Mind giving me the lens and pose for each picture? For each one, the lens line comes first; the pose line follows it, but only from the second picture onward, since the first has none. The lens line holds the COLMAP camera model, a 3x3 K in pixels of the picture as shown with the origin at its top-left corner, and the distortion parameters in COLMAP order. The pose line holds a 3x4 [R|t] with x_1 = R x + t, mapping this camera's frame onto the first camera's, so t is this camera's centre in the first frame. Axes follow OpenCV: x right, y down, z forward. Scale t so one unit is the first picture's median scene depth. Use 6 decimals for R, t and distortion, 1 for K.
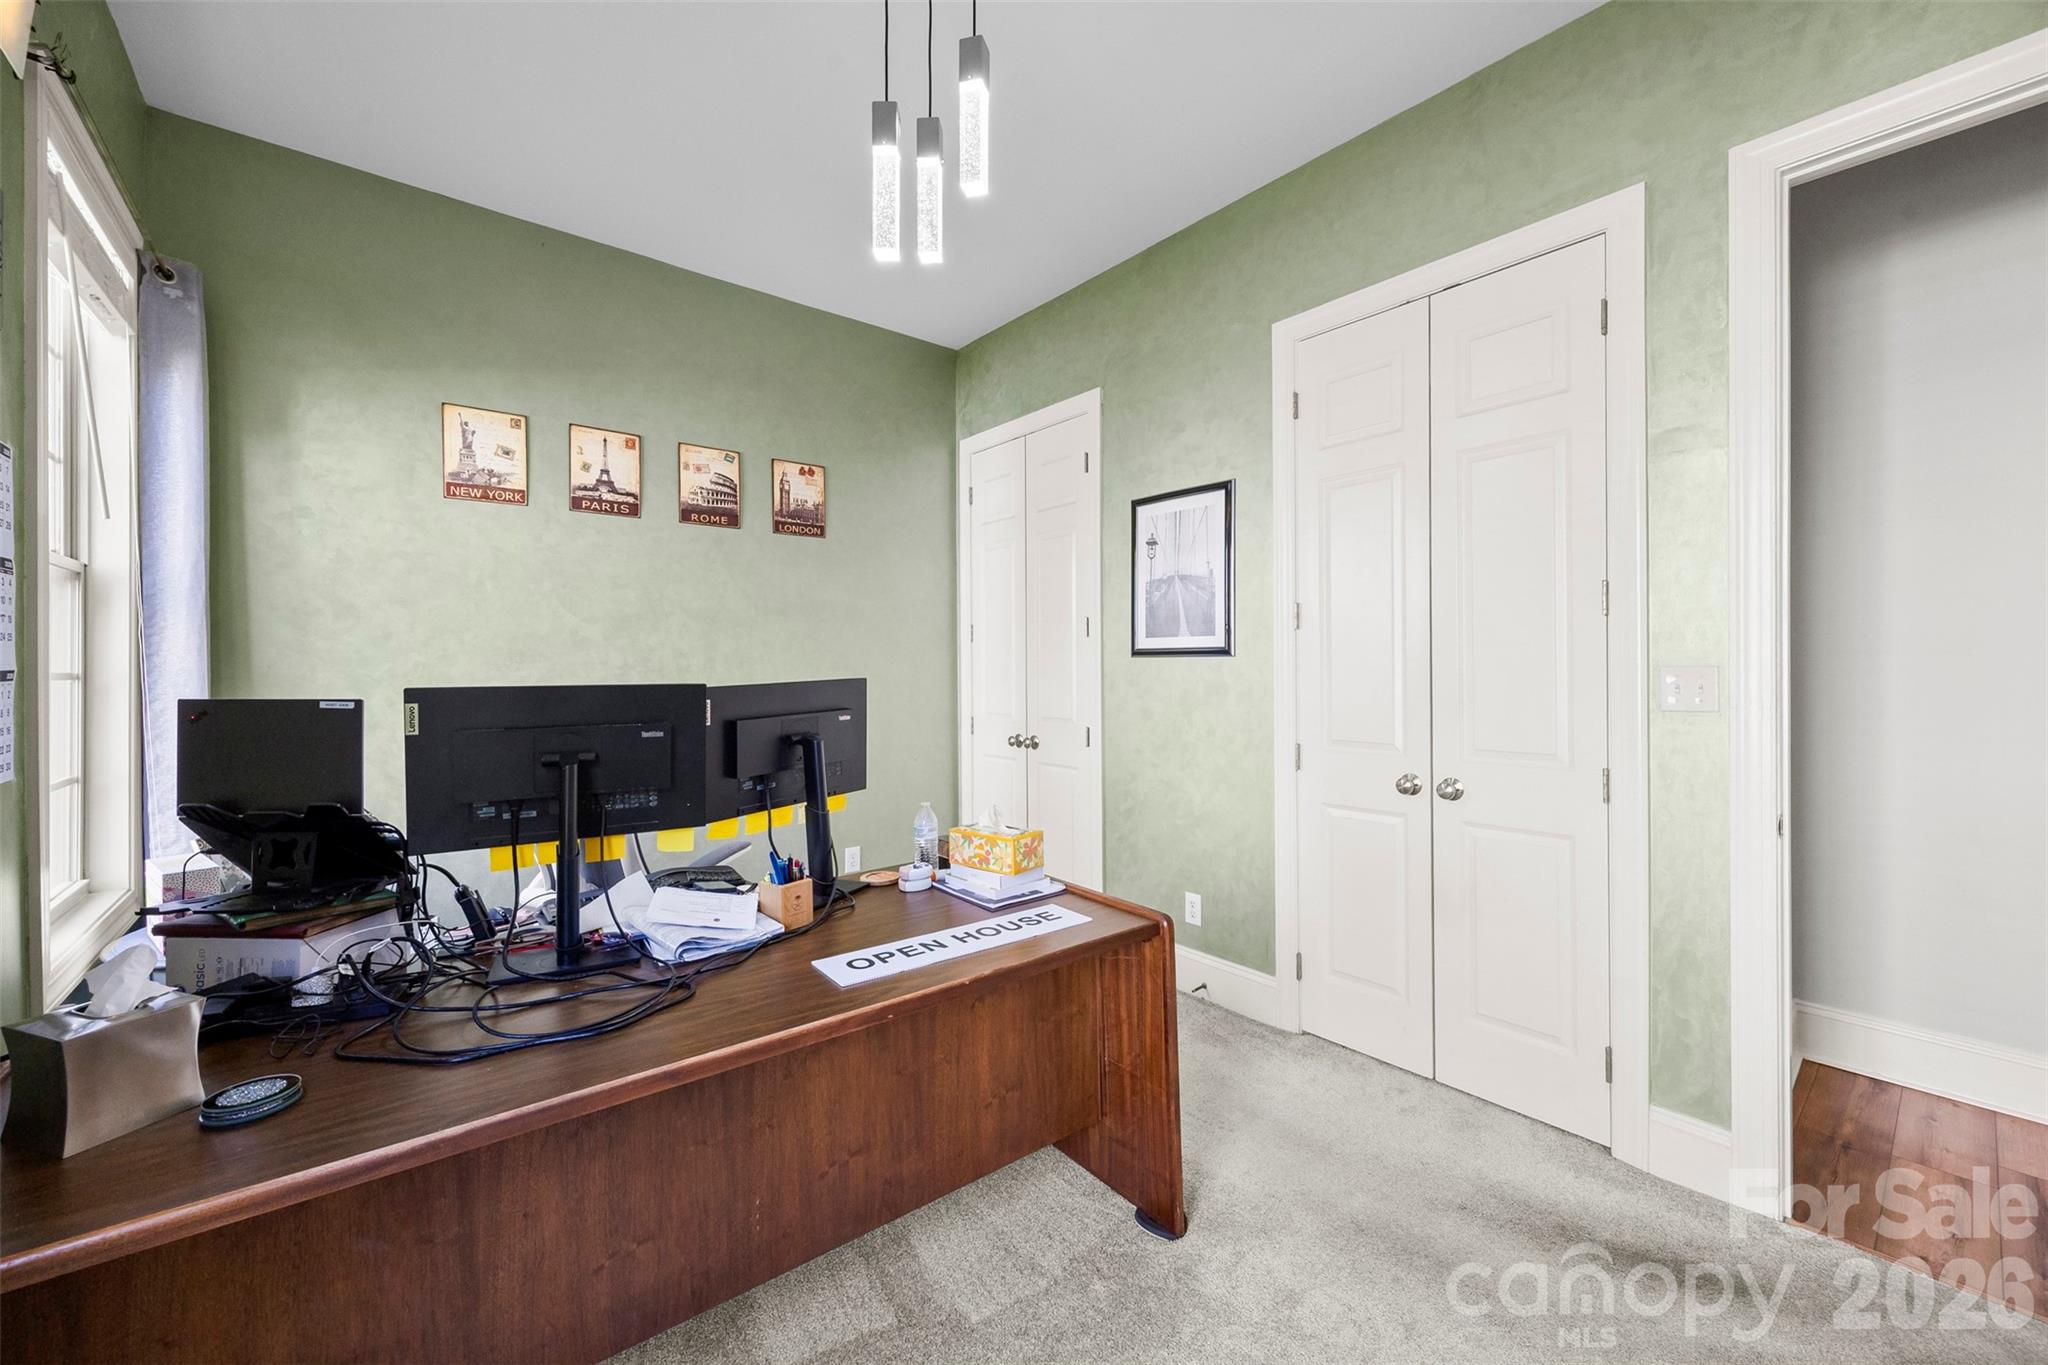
lens RADIAL K [[807.1, 0, 1027.5], [0, 807.1, 671.3], [0, 0, 1]] dist [-0.000081, 0.000106]
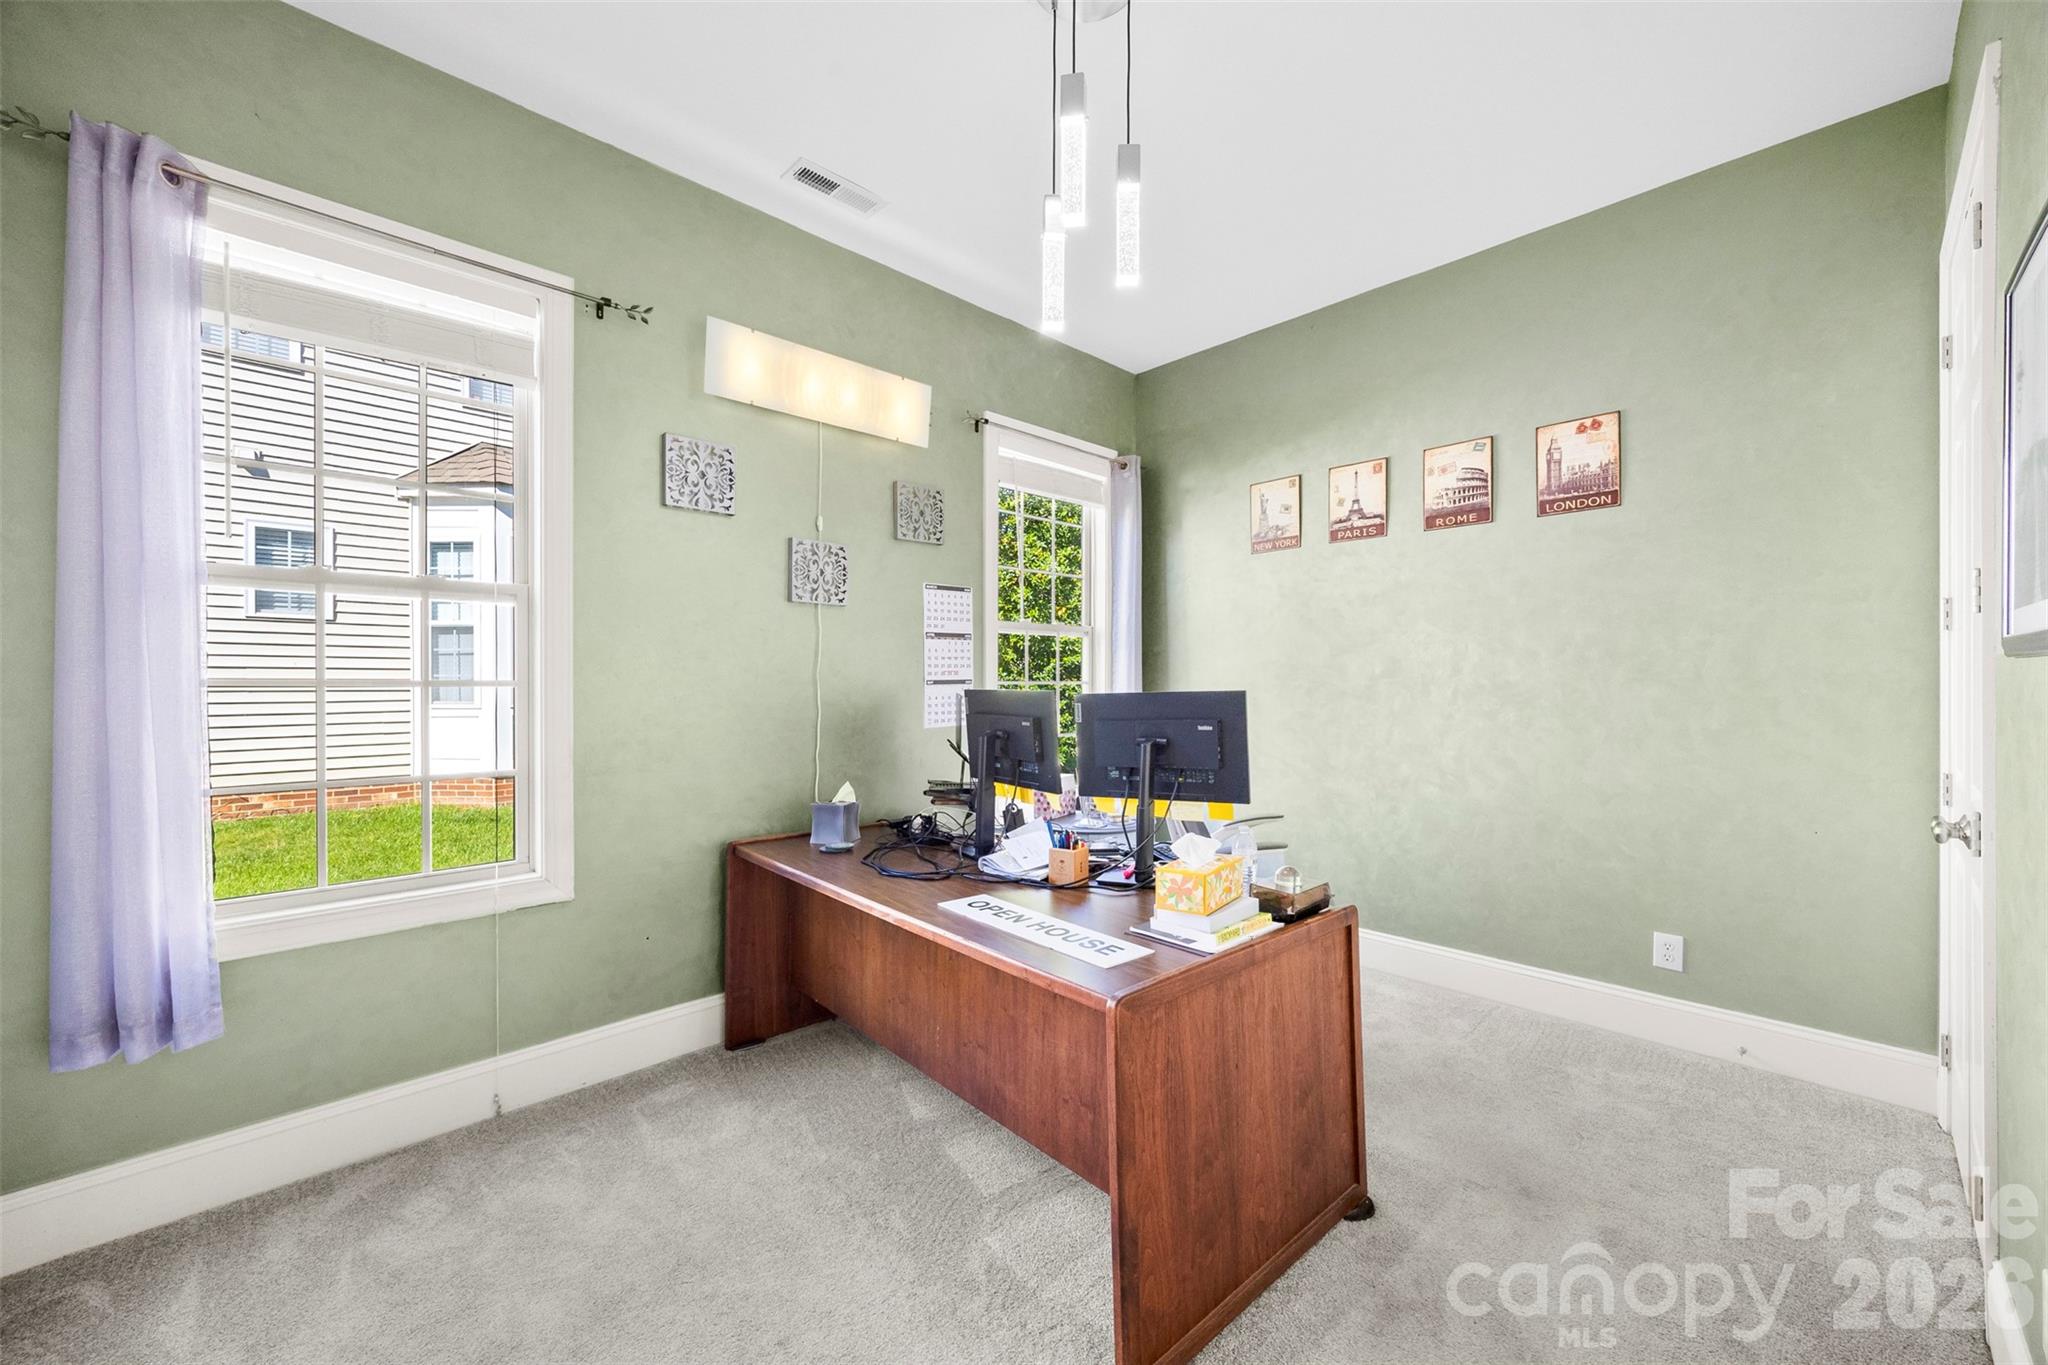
lens RADIAL K [[807.1, 0, 1027.5], [0, 807.1, 671.3], [0, 0, 1]] dist [-0.000081, 0.000106]
pose [[0.043714, -0.004807, -0.999033, 0.547135], [-0.004467, 0.999977, -0.005007, -0.007501], [0.999034, 0.004681, 0.043692, 0.495029]]
